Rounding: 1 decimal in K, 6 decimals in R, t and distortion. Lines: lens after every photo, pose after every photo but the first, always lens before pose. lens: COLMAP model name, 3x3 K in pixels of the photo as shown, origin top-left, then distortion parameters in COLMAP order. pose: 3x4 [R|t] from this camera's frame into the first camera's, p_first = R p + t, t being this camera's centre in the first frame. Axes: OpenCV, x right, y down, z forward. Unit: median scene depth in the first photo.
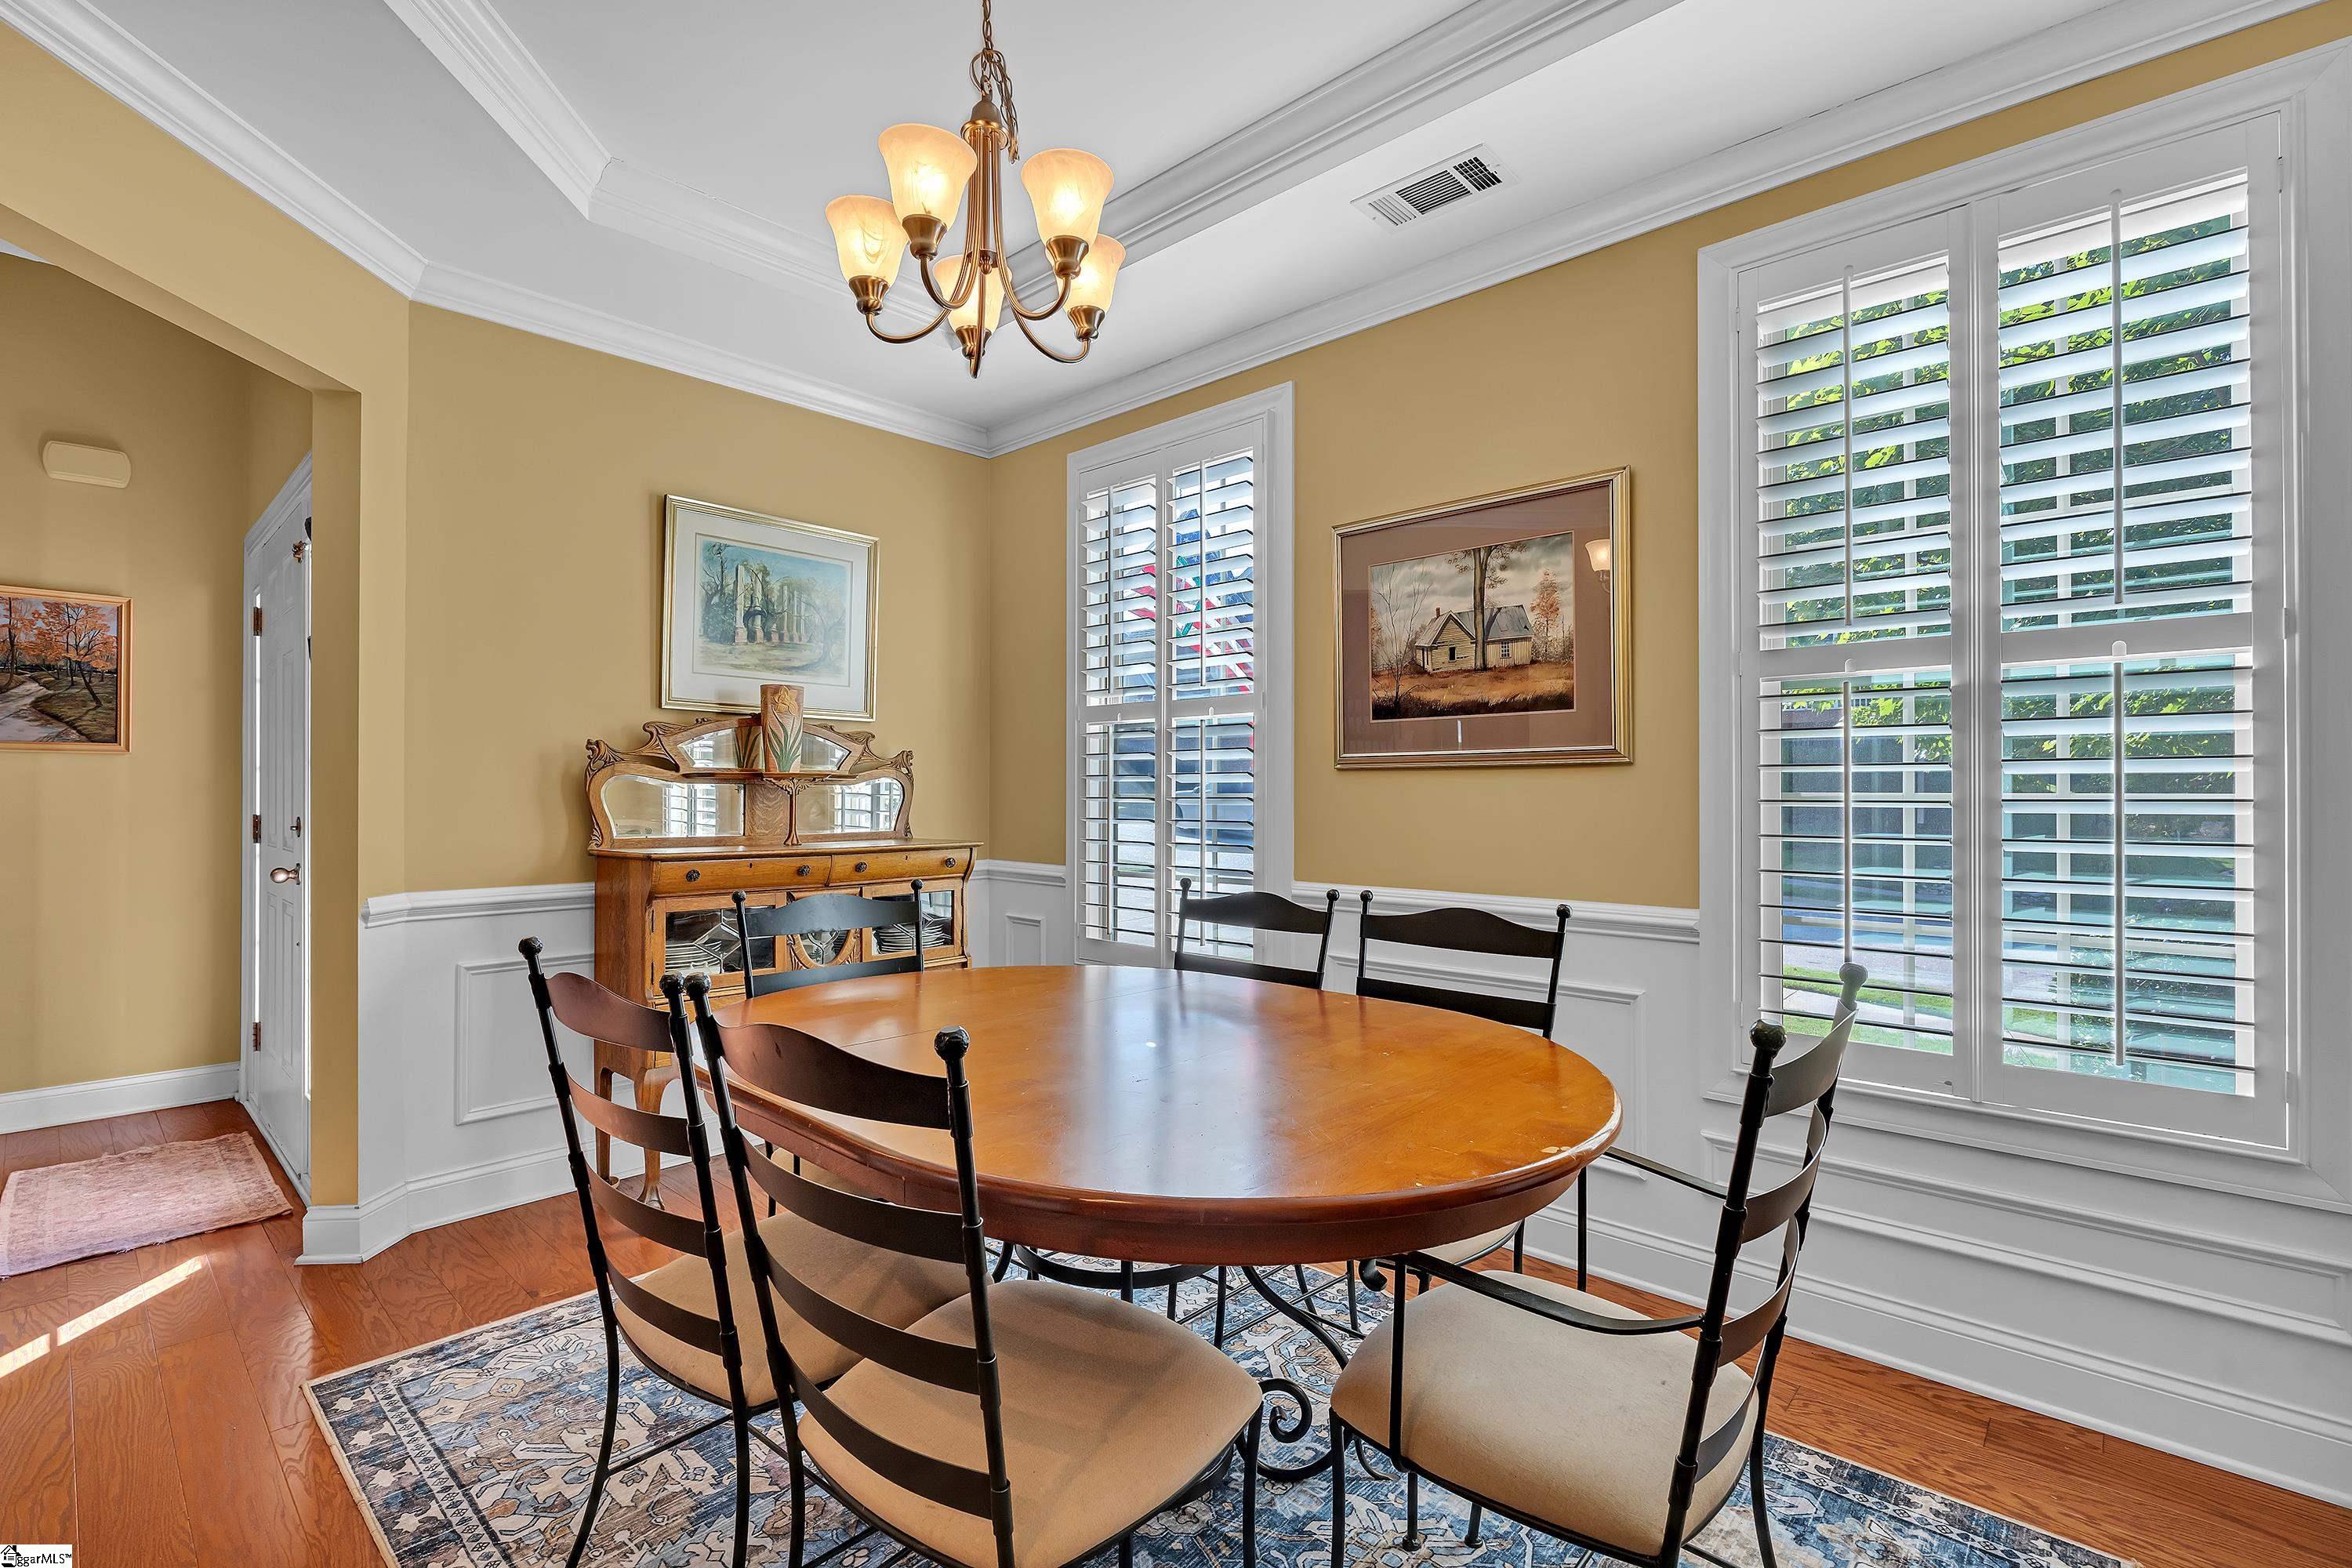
lens RADIAL K [[1106.1, 0, 1161.5], [0, 1106.1, 779.8], [0, 0, 1]] dist [0.002820, 0.001951]
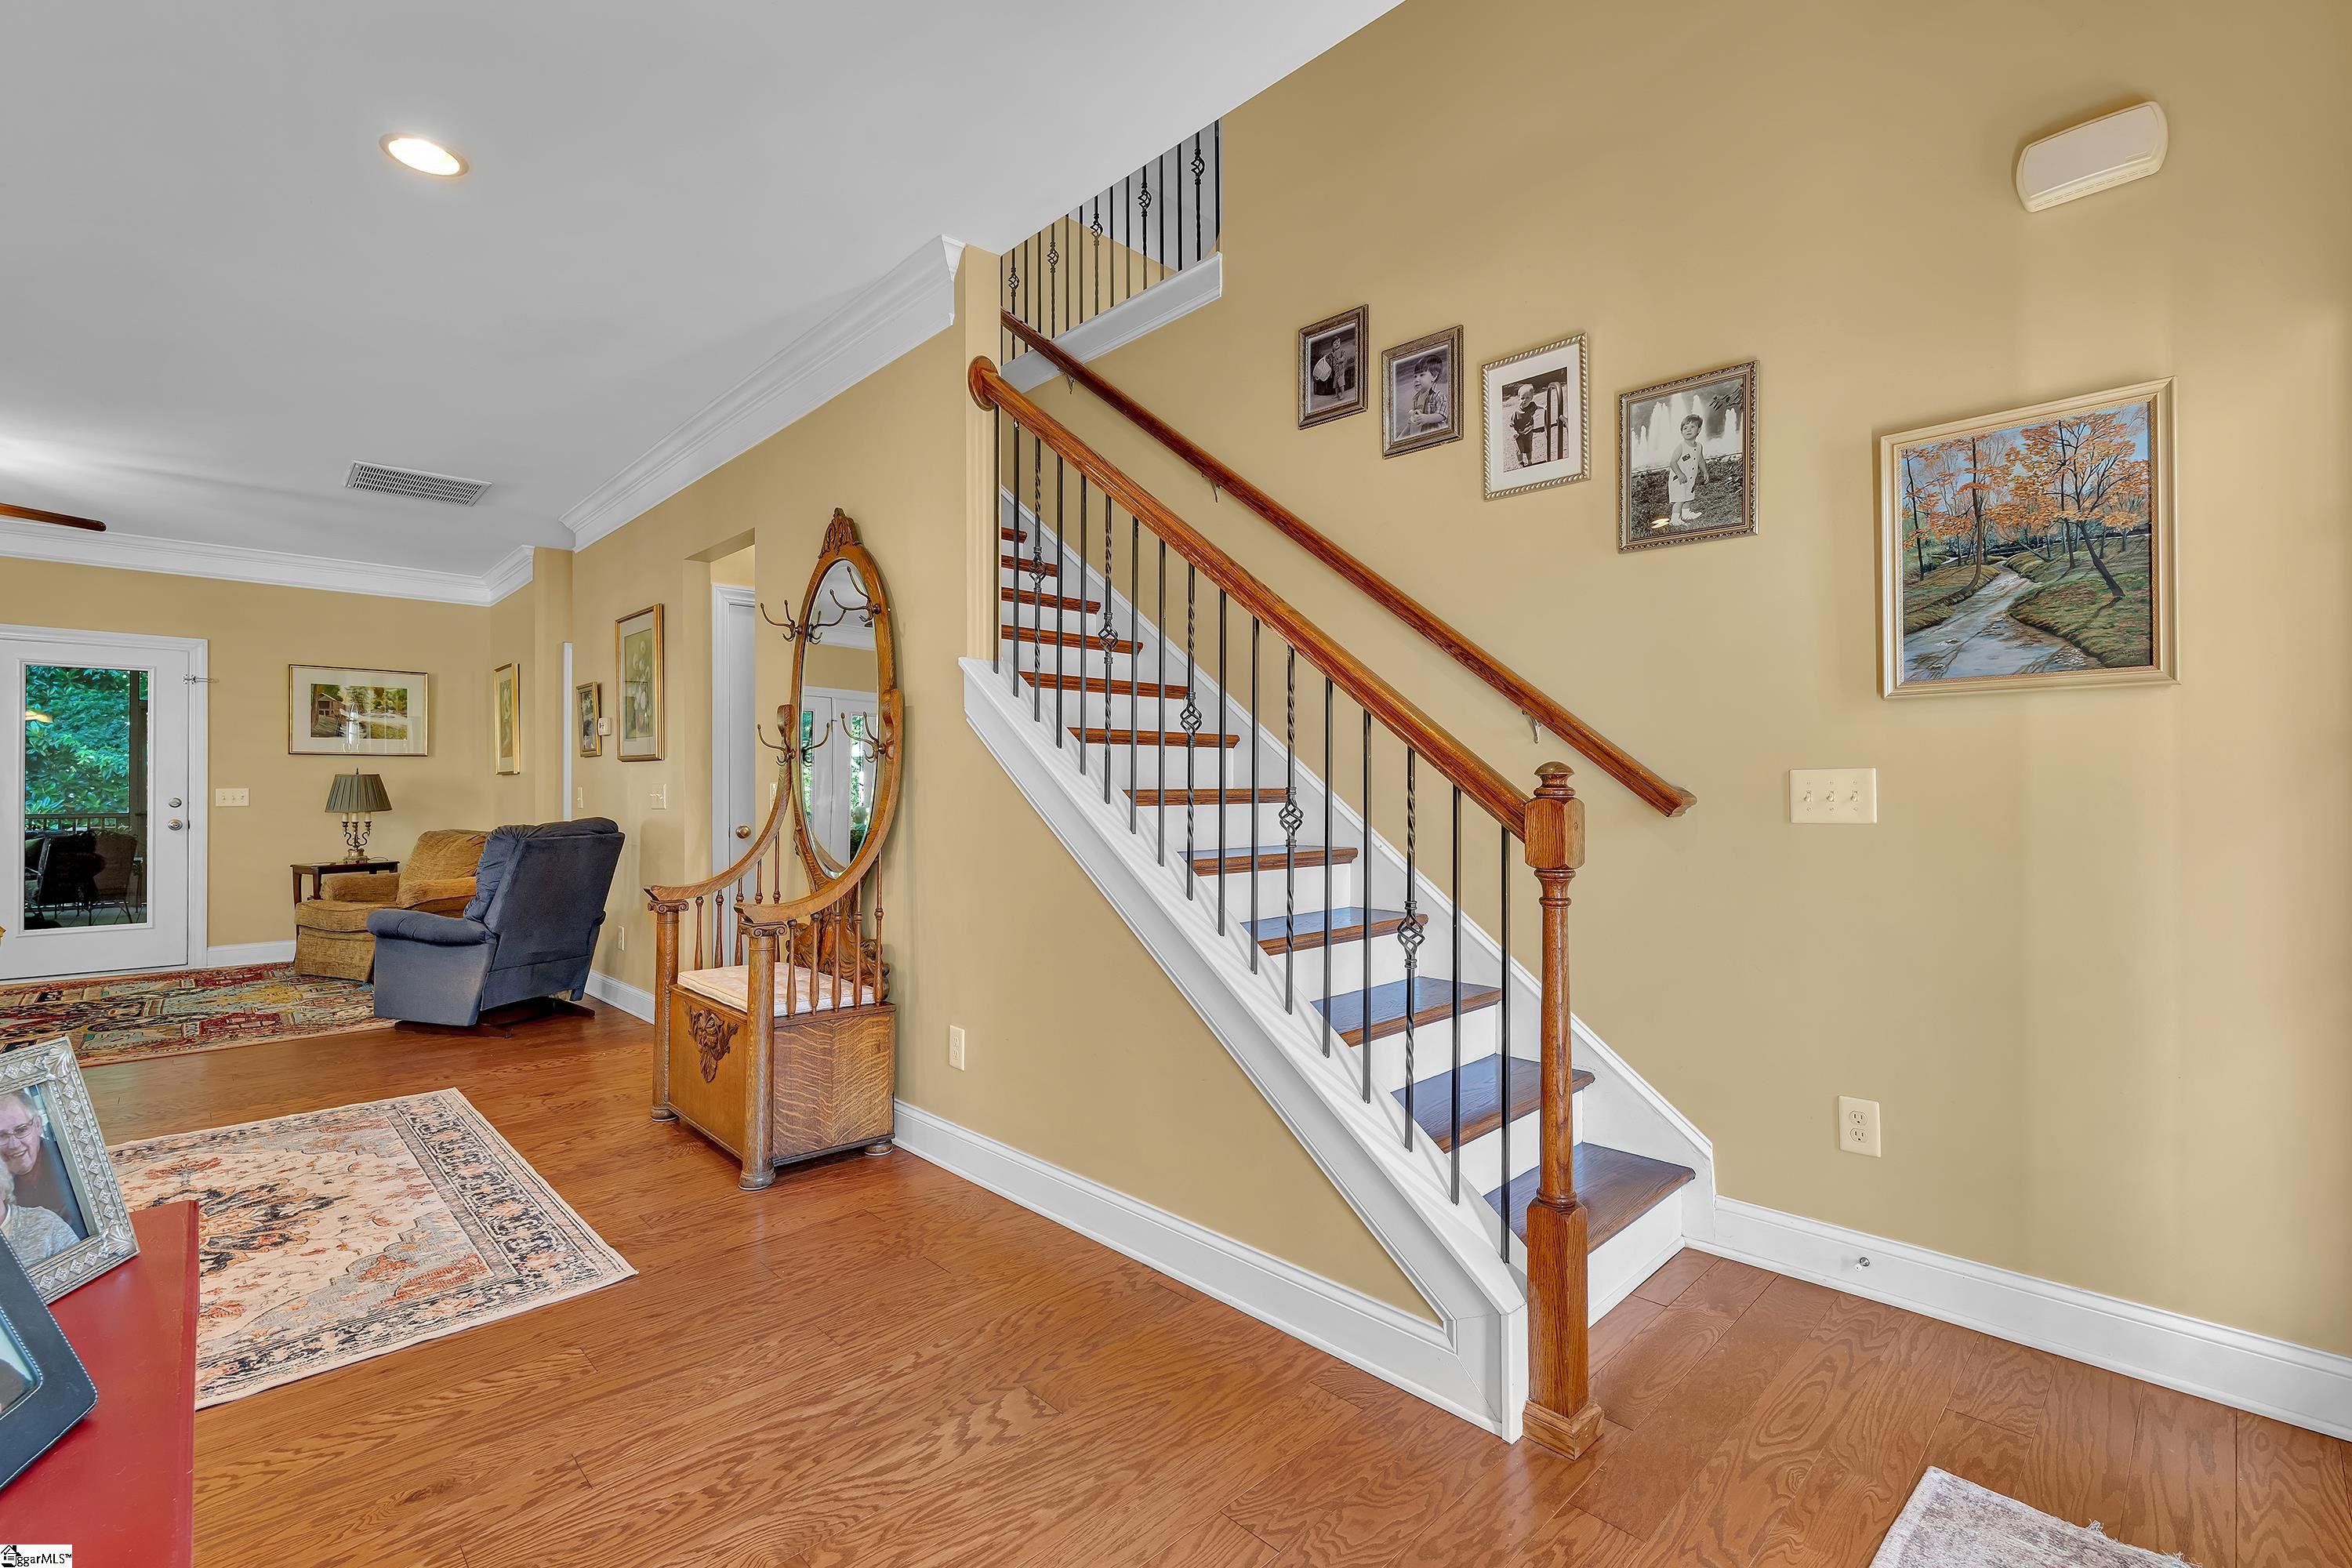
lens RADIAL K [[1038.8, 0, 1184.1], [0, 1038.8, 779.9], [0, 0, 1]] dist [-0.008085, 0.002533]
pose [[-0.015082, -0.003058, -0.999882, -0.620441], [0.017046, 0.999849, -0.003315, 0.020360], [0.999741, -0.017094, -0.015027, 0.762564]]
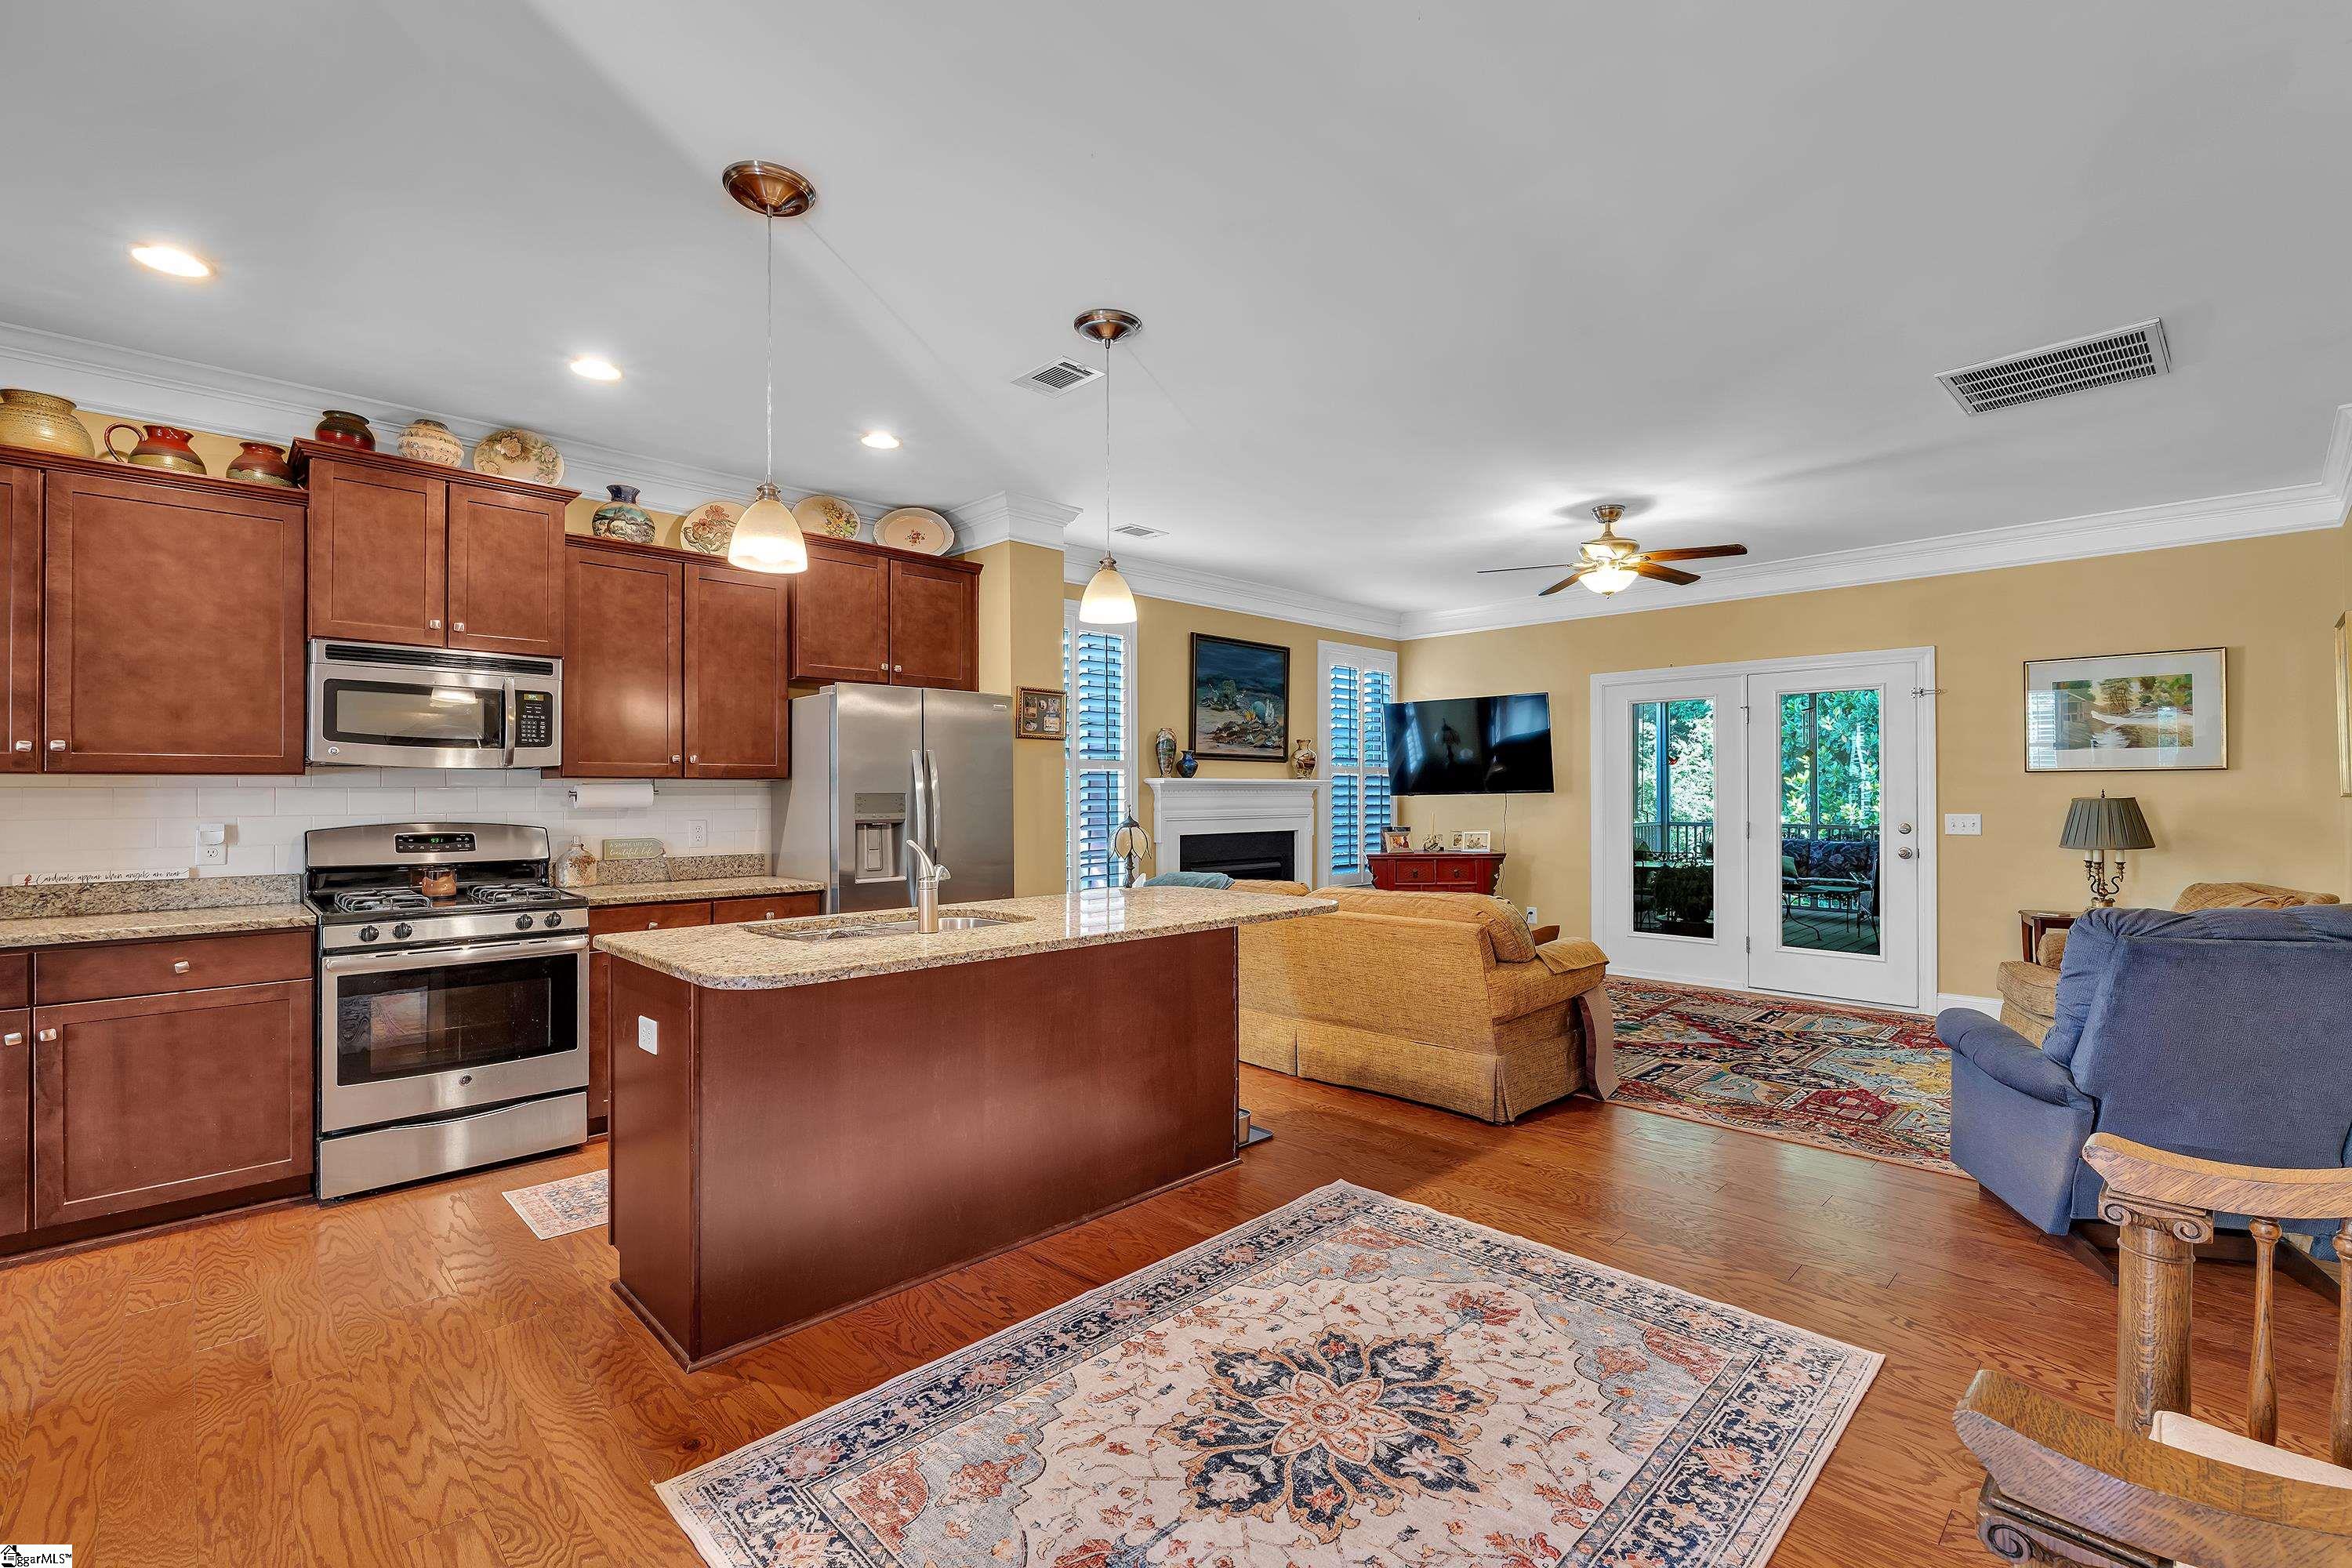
lens RADIAL K [[1038.8, 0, 1169.5], [0, 1038.8, 780.8], [0, 0, 1]] dist [-0.008085, 0.002533]
pose [[-0.999928, 0.003736, 0.011402, -1.414372], [0.003455, 0.999694, -0.024501, -0.024939], [-0.011490, -0.024460, -0.999635, 0.599517]]
